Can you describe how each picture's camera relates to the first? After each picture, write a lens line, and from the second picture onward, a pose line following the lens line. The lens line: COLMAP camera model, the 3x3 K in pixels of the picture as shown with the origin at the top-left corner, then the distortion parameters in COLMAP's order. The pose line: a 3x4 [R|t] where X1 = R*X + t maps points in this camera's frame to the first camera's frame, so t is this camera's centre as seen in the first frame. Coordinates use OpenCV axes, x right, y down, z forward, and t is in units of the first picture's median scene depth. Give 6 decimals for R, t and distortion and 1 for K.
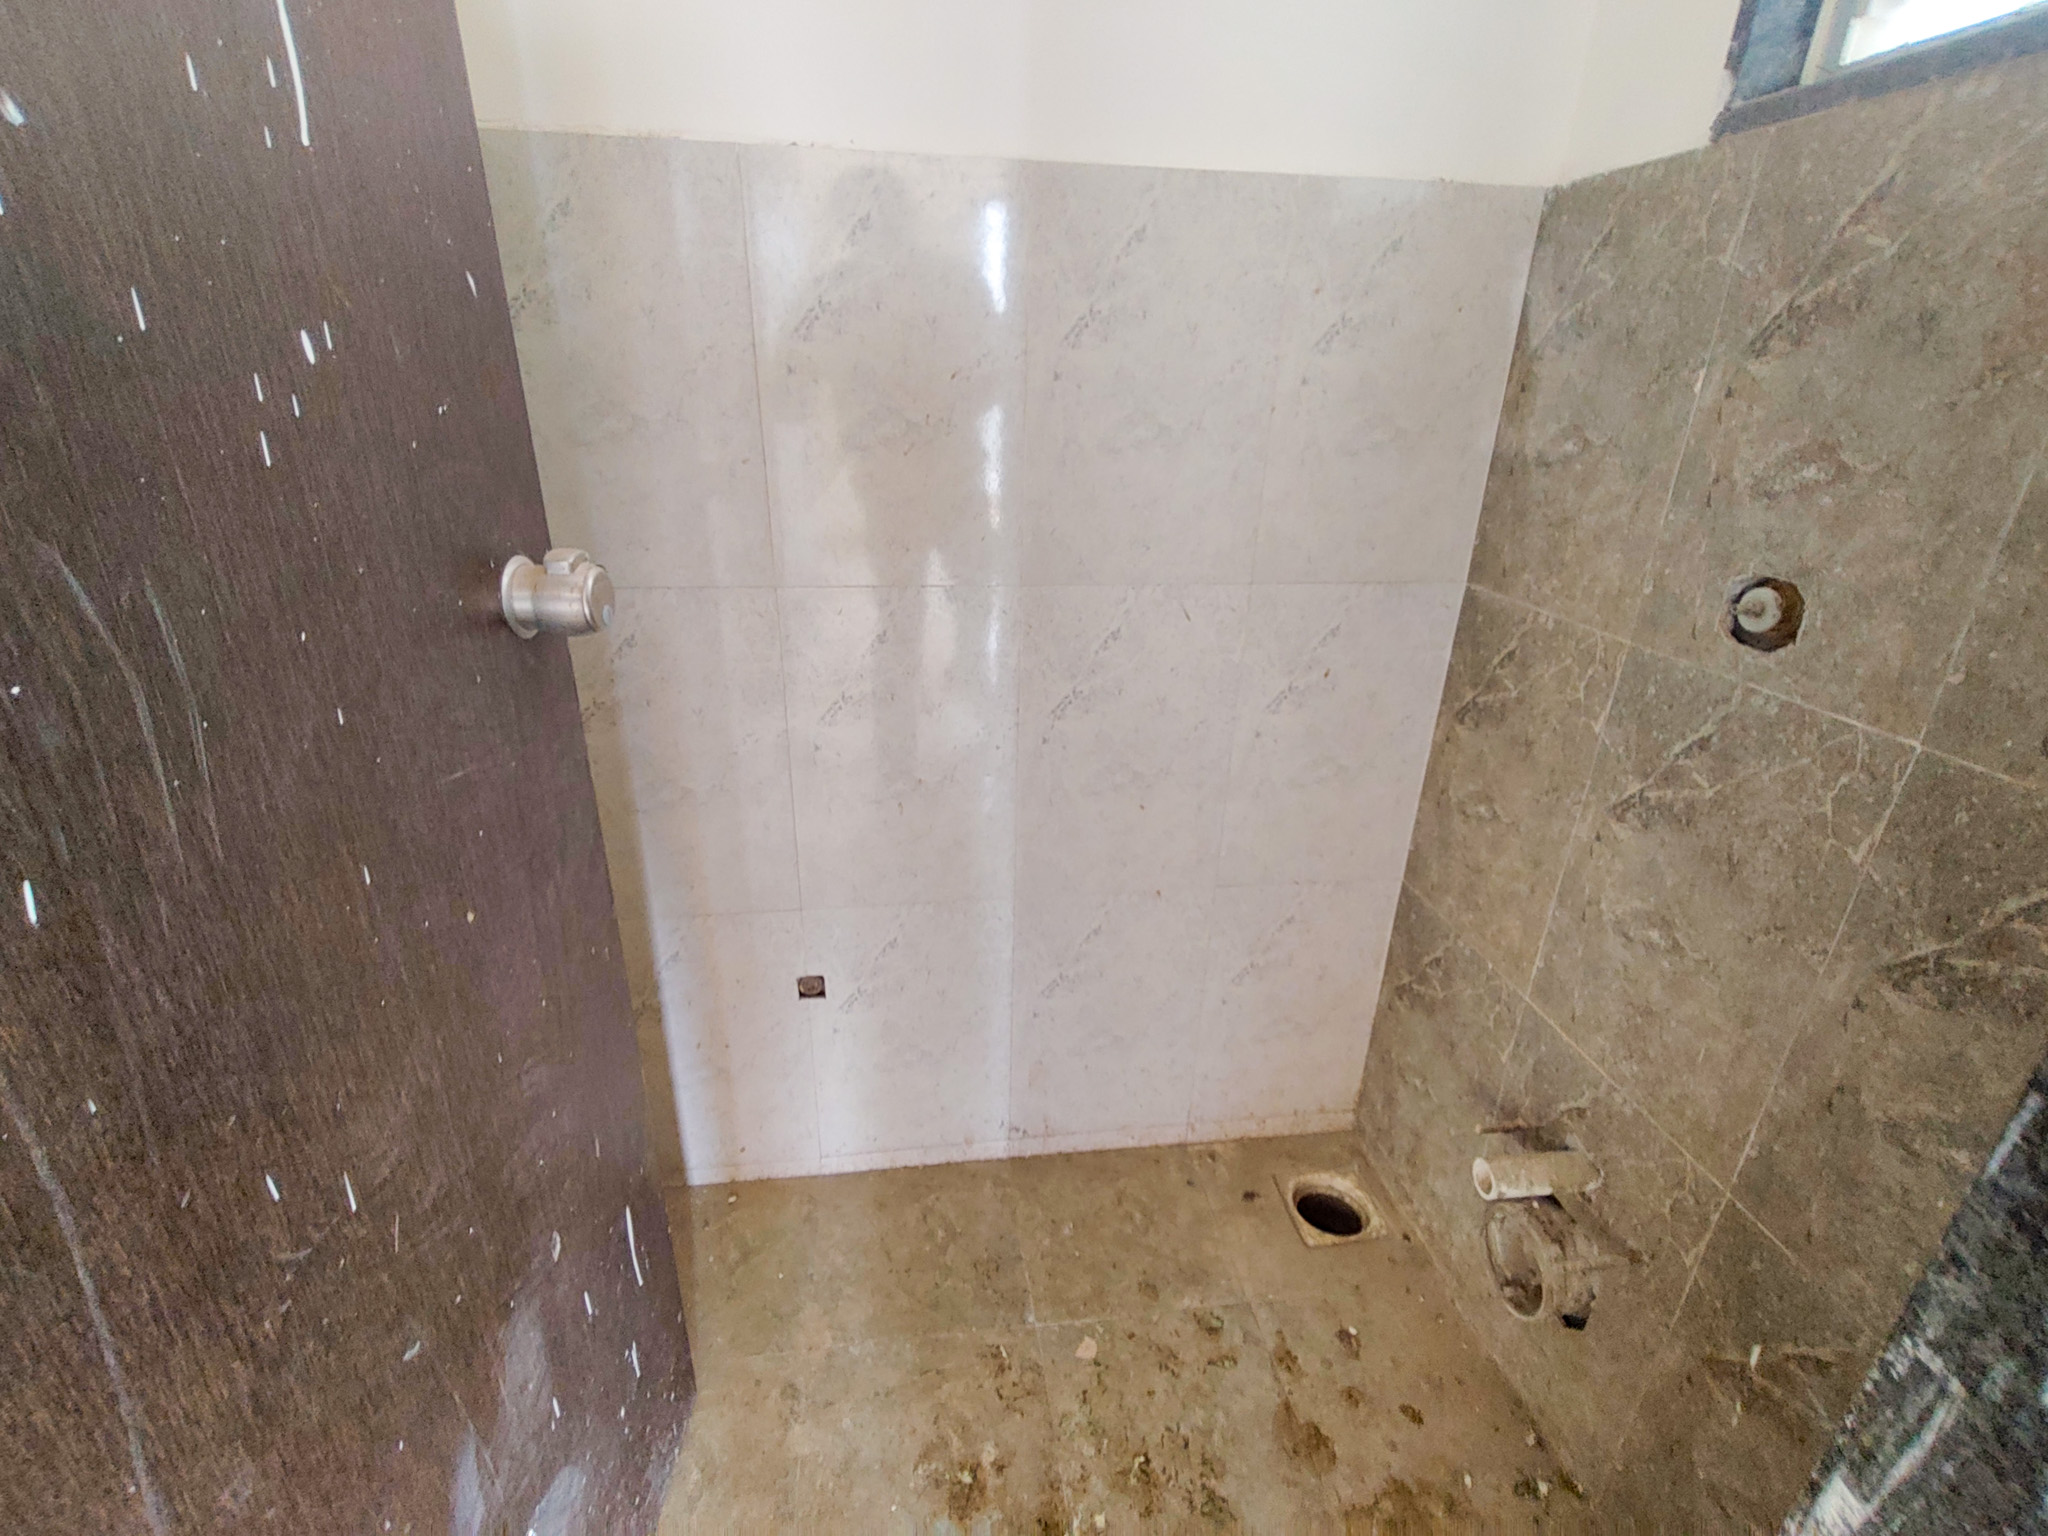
lens RADIAL K [[932.9, 0, 1015.3], [0, 932.9, 765.1], [0, 0, 1]] dist [-0.000376, -0.000623]
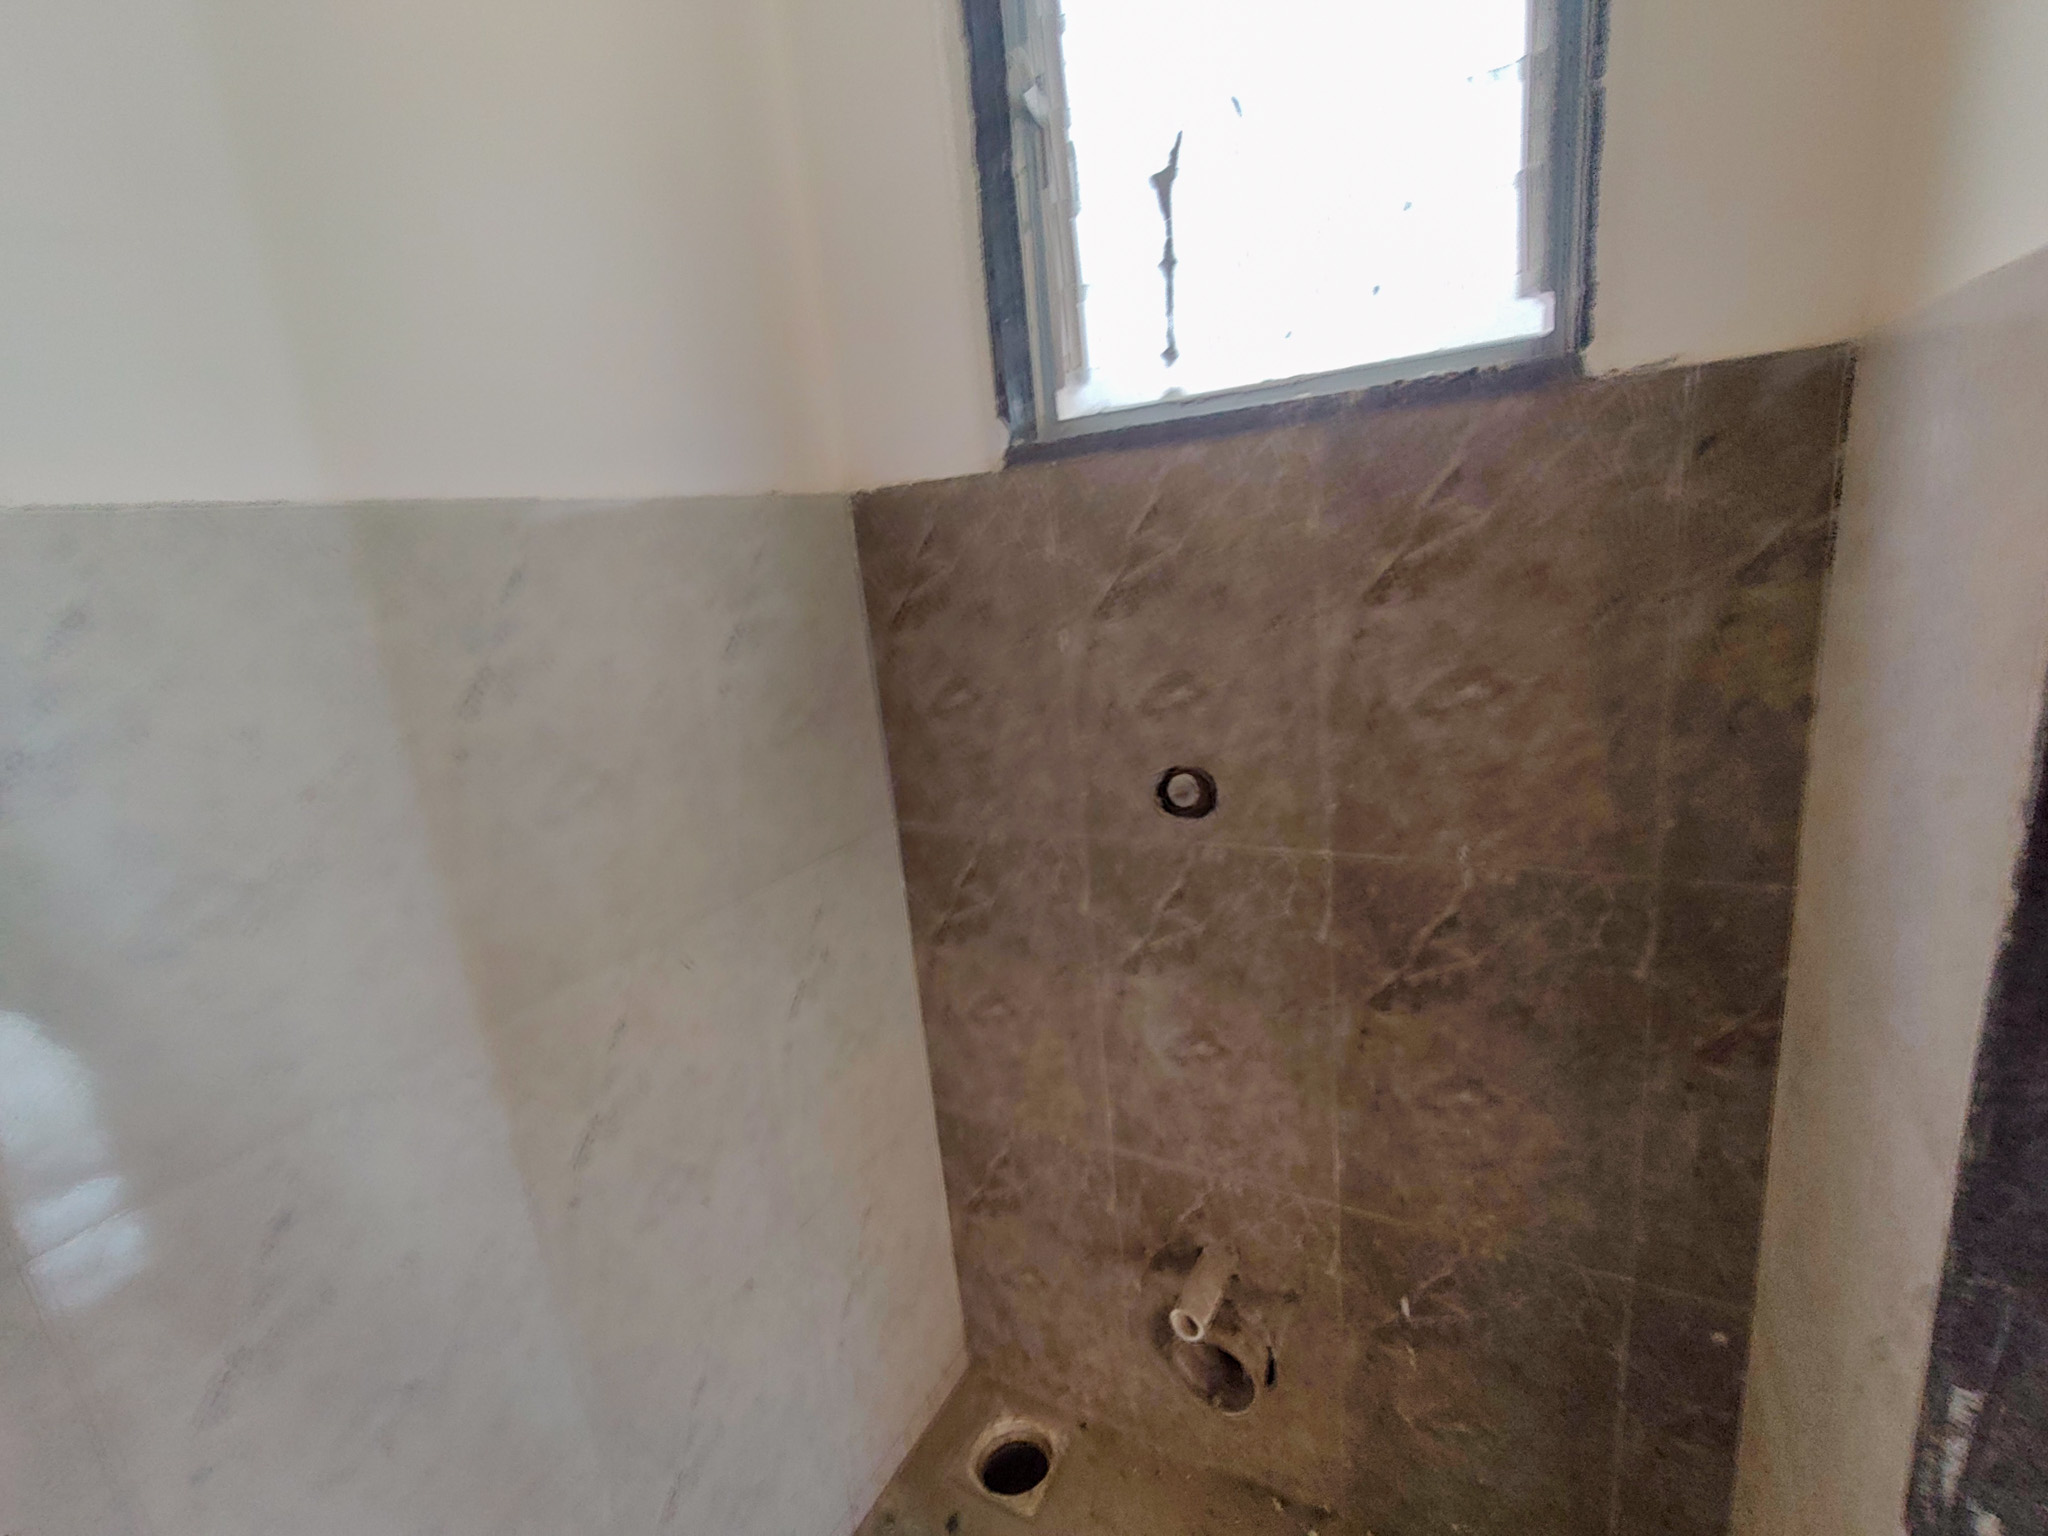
lens RADIAL K [[932.9, 0, 1015.3], [0, 932.9, 765.1], [0, 0, 1]] dist [-0.000376, -0.000623]
pose [[0.599199, -0.266526, 0.754933, -0.250673], [0.413648, 0.910411, -0.006900, -0.215584], [-0.685460, 0.316411, 0.655766, 0.207968]]
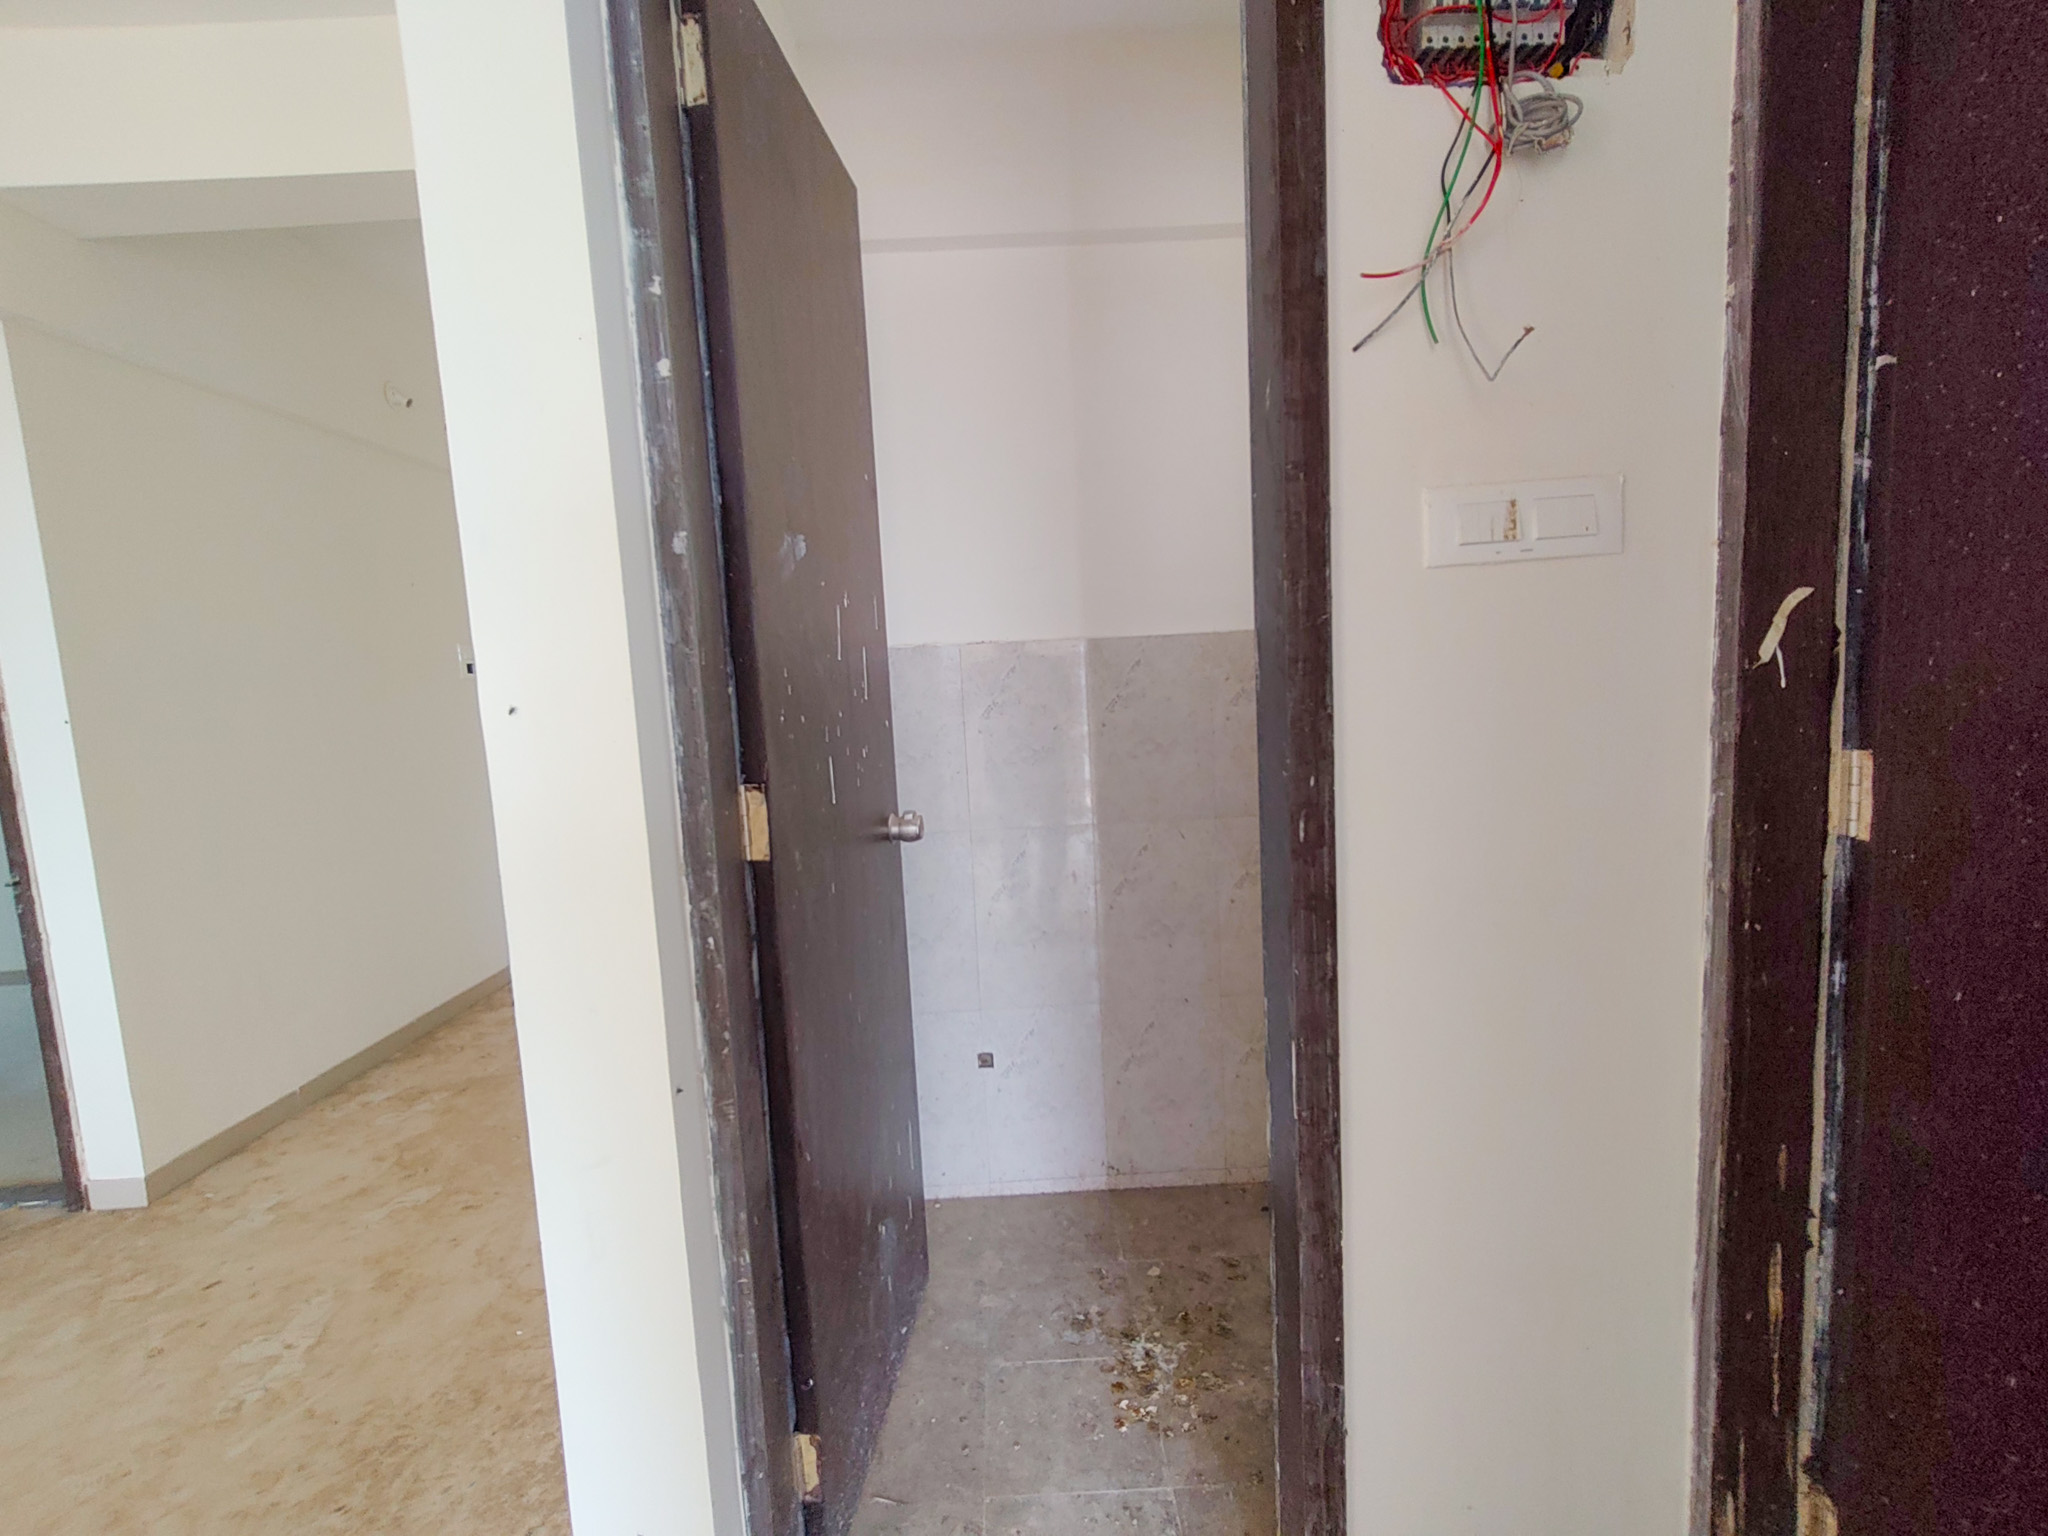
lens RADIAL K [[965.9, 0, 1022.9], [0, 965.9, 775.0], [0, 0, 1]] dist [0.000590, 0.003974]
pose [[0.991428, -0.056942, -0.117592, 0.106651], [0.020721, 0.957169, -0.288788, 0.297137], [0.128999, 0.283876, 0.950144, -0.995889]]
